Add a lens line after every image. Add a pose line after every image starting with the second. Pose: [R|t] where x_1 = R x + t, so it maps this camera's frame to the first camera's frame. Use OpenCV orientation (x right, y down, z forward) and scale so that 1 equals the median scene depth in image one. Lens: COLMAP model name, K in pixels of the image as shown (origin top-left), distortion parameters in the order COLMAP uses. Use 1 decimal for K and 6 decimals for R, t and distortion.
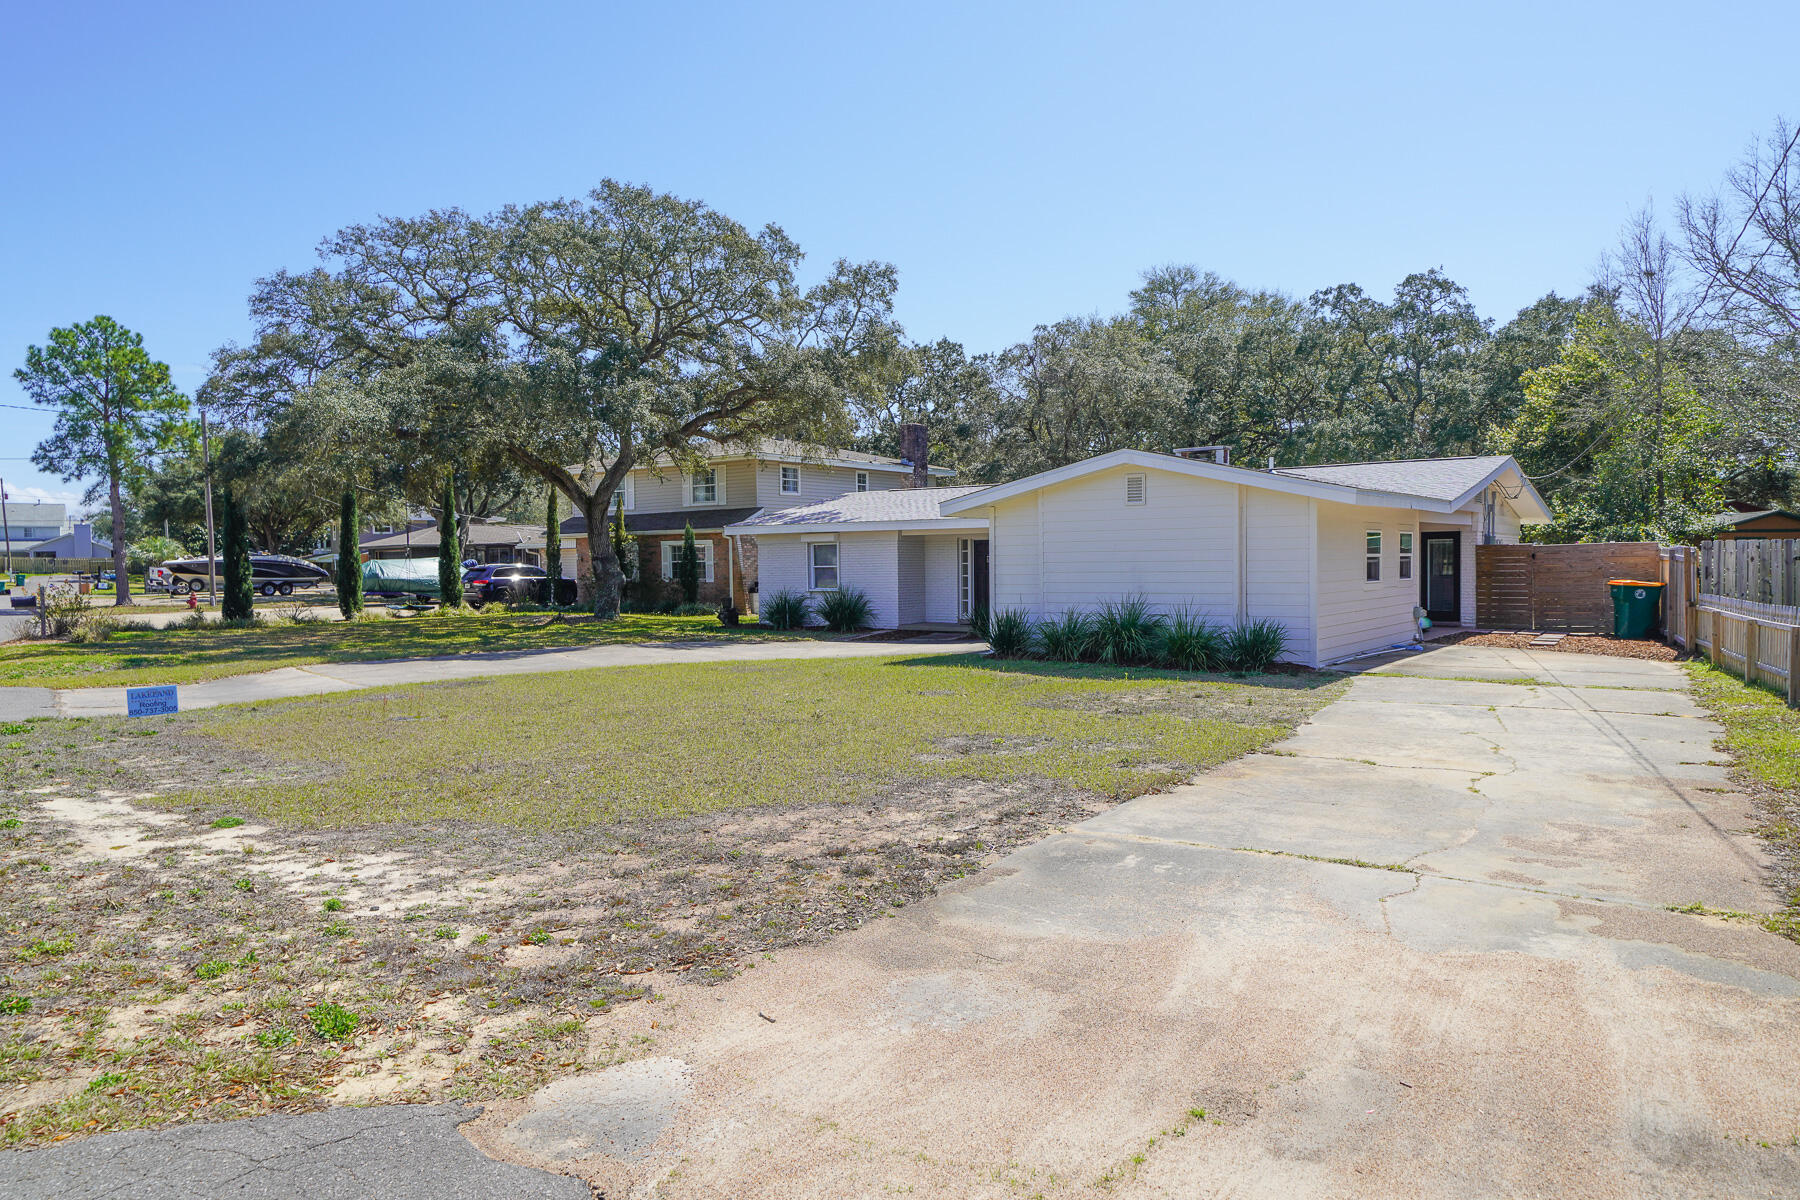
lens RADIAL K [[1168.8, 0, 875.0], [0, 1168.8, 601.0], [0, 0, 1]] dist [0.030274, -0.024285]
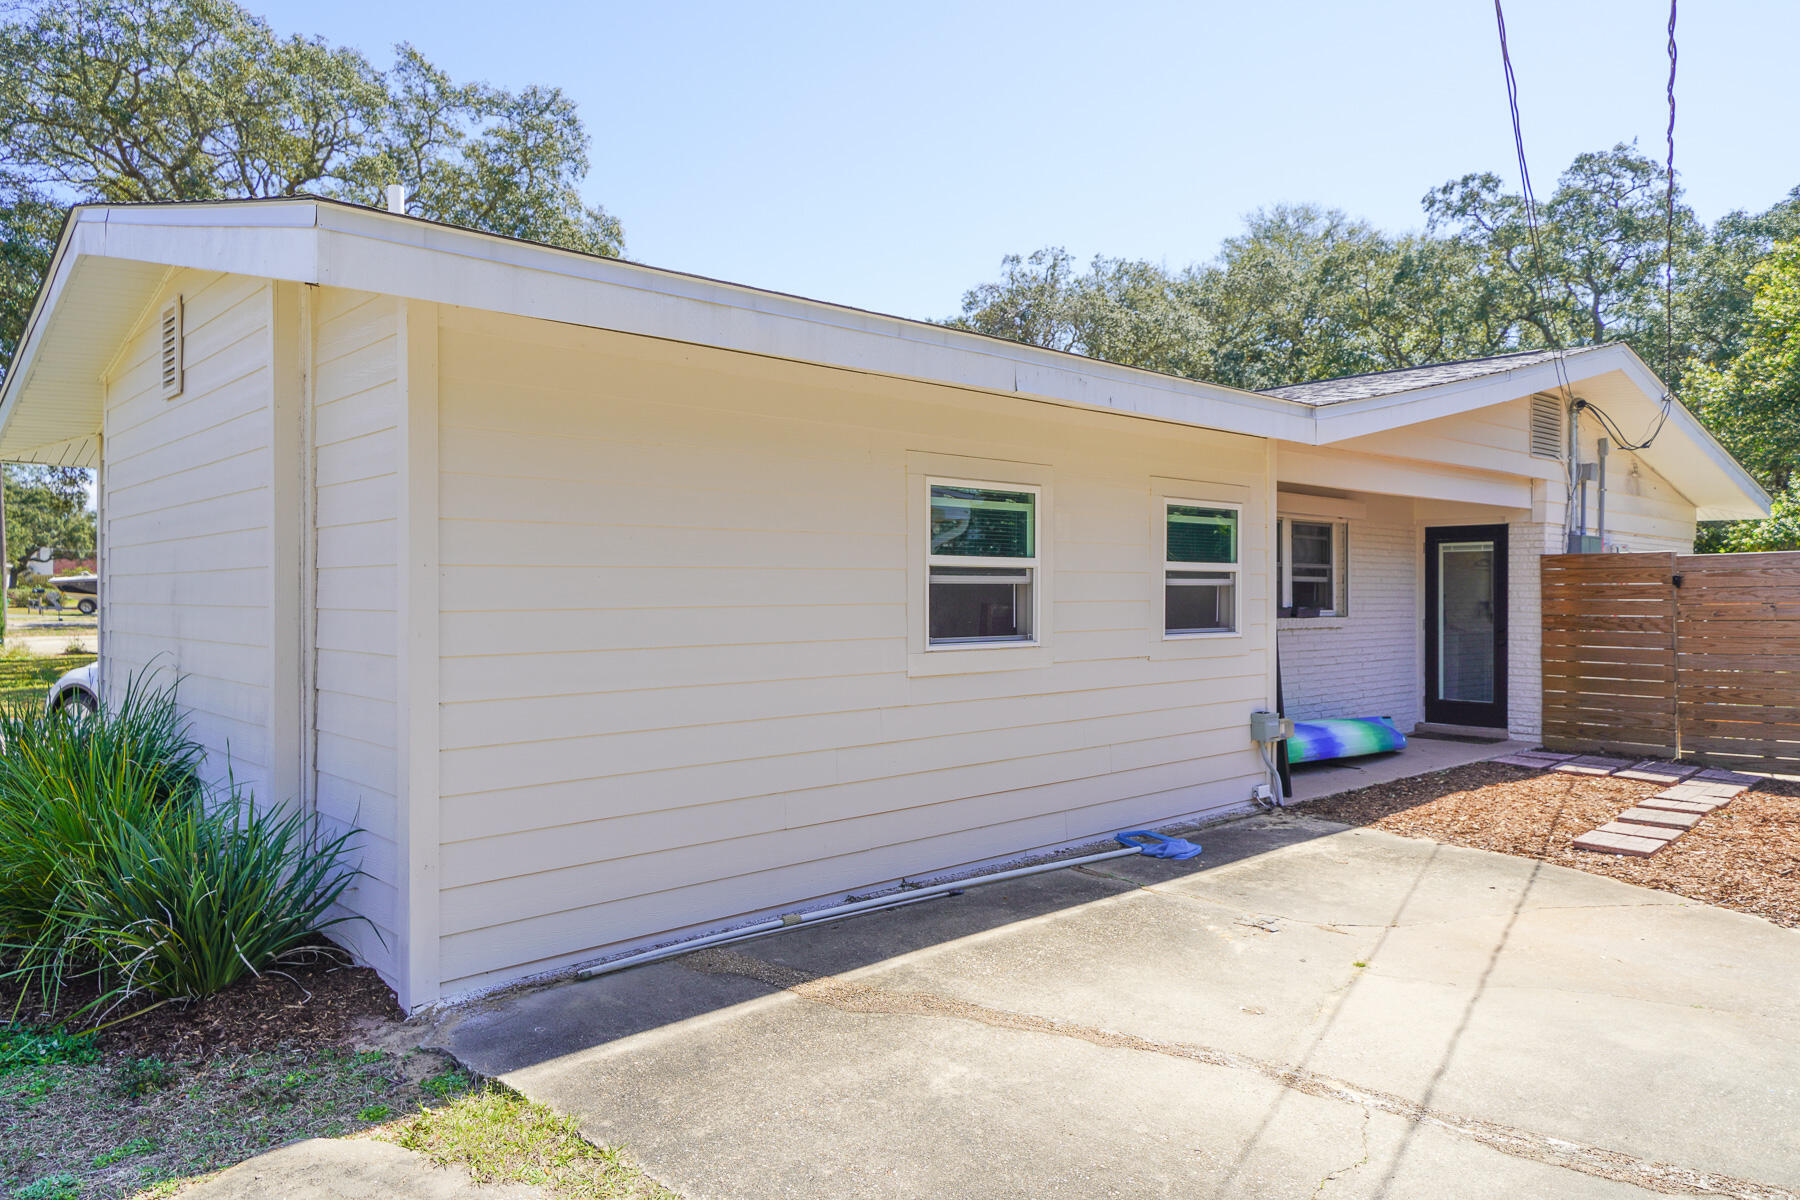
lens RADIAL K [[1168.8, 0, 875.0], [0, 1168.8, 601.0], [0, 0, 1]] dist [0.030274, -0.024285]
pose [[0.982472, 0.013670, -0.185910, 0.345299], [-0.018404, 0.999548, -0.023763, -0.015510], [0.185501, 0.026768, 0.982279, 0.521055]]
